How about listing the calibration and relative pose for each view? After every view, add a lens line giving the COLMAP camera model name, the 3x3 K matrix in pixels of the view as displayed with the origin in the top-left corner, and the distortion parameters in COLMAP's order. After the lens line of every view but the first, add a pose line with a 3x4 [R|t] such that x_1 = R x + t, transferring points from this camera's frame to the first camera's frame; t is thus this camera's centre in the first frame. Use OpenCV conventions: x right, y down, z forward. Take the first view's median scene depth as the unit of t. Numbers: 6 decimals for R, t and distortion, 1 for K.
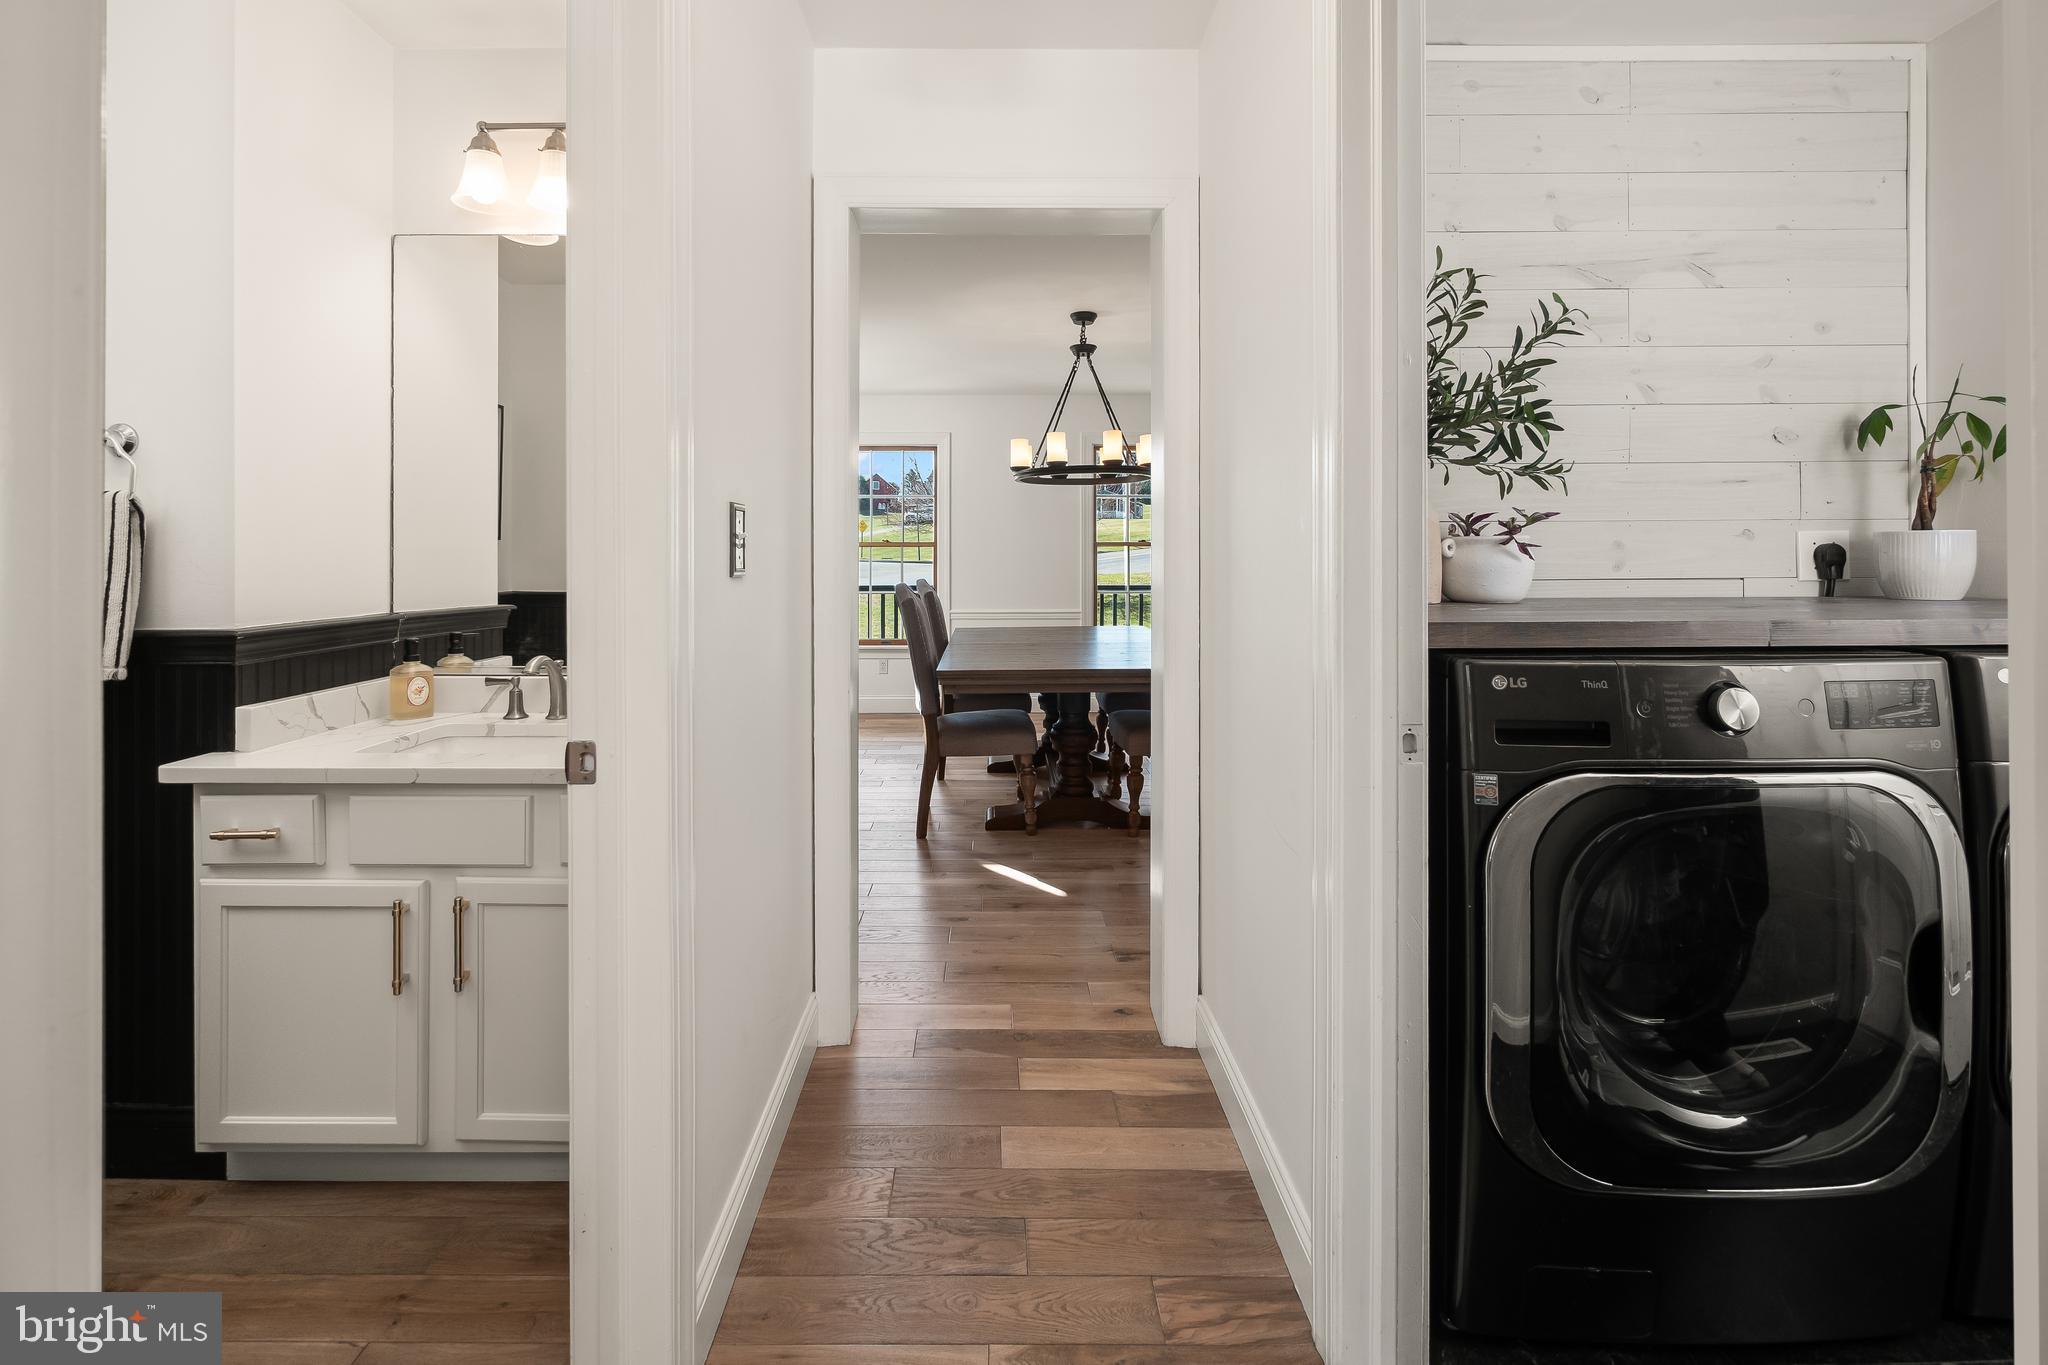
lens RADIAL K [[863.2, 0, 1048.6], [0, 863.2, 560.9], [0, 0, 1]] dist [-0.008235, 0.001340]
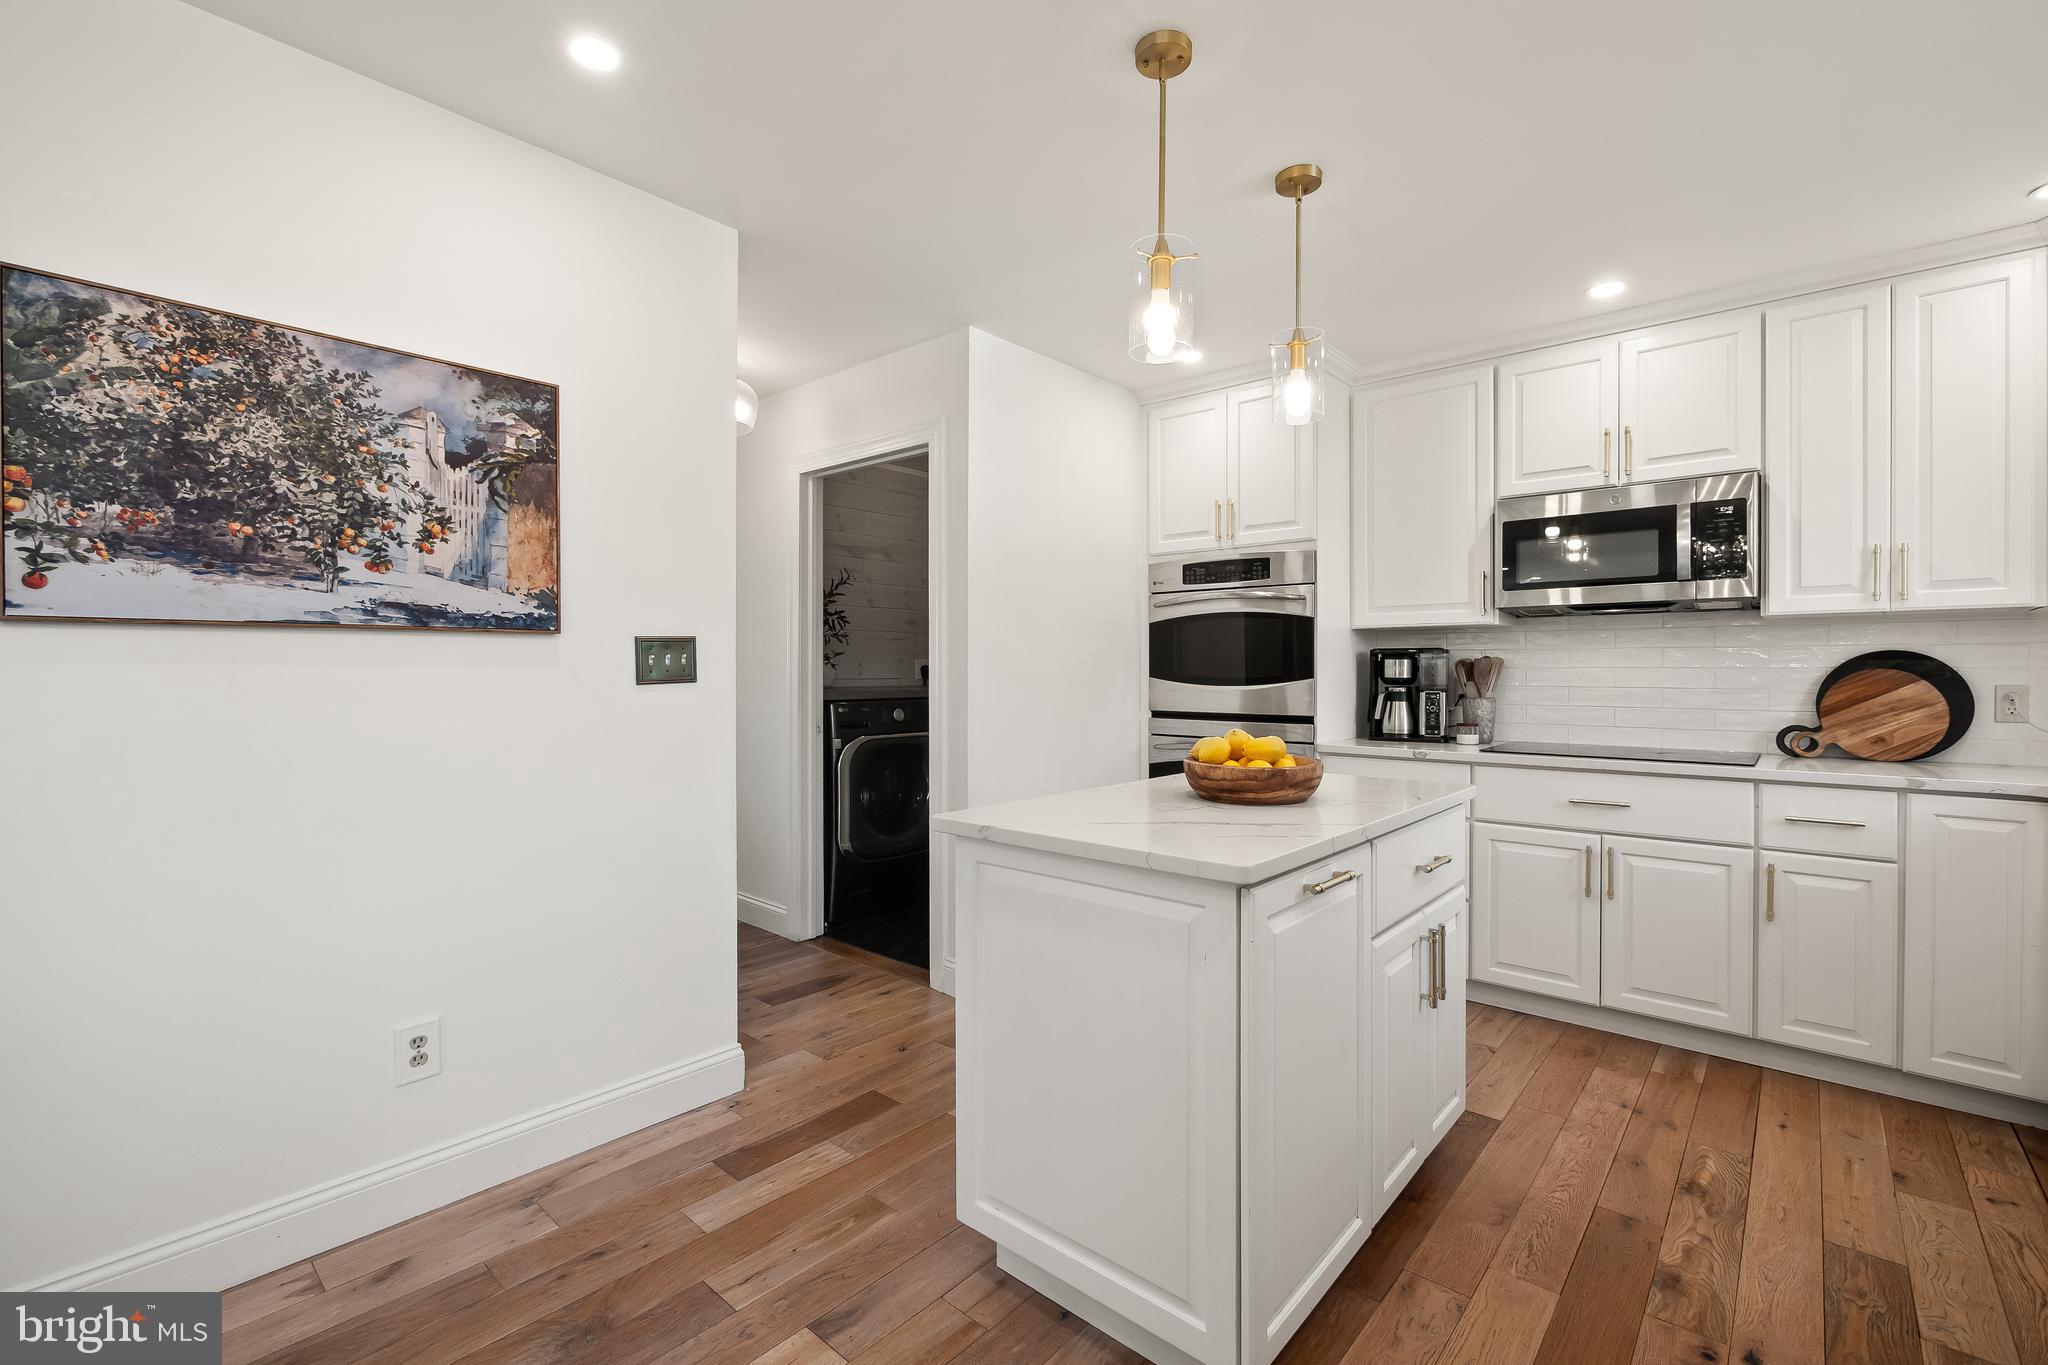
lens RADIAL K [[863.2, 0, 1033.7], [0, 863.2, 673.0], [0, 0, 1]] dist [-0.008235, 0.001340]
pose [[0.664662, -0.000970, 0.747143, -1.239772], [0.001903, 0.999998, -0.000395, 0.011456], [-0.747142, 0.001684, 0.664663, -1.470114]]
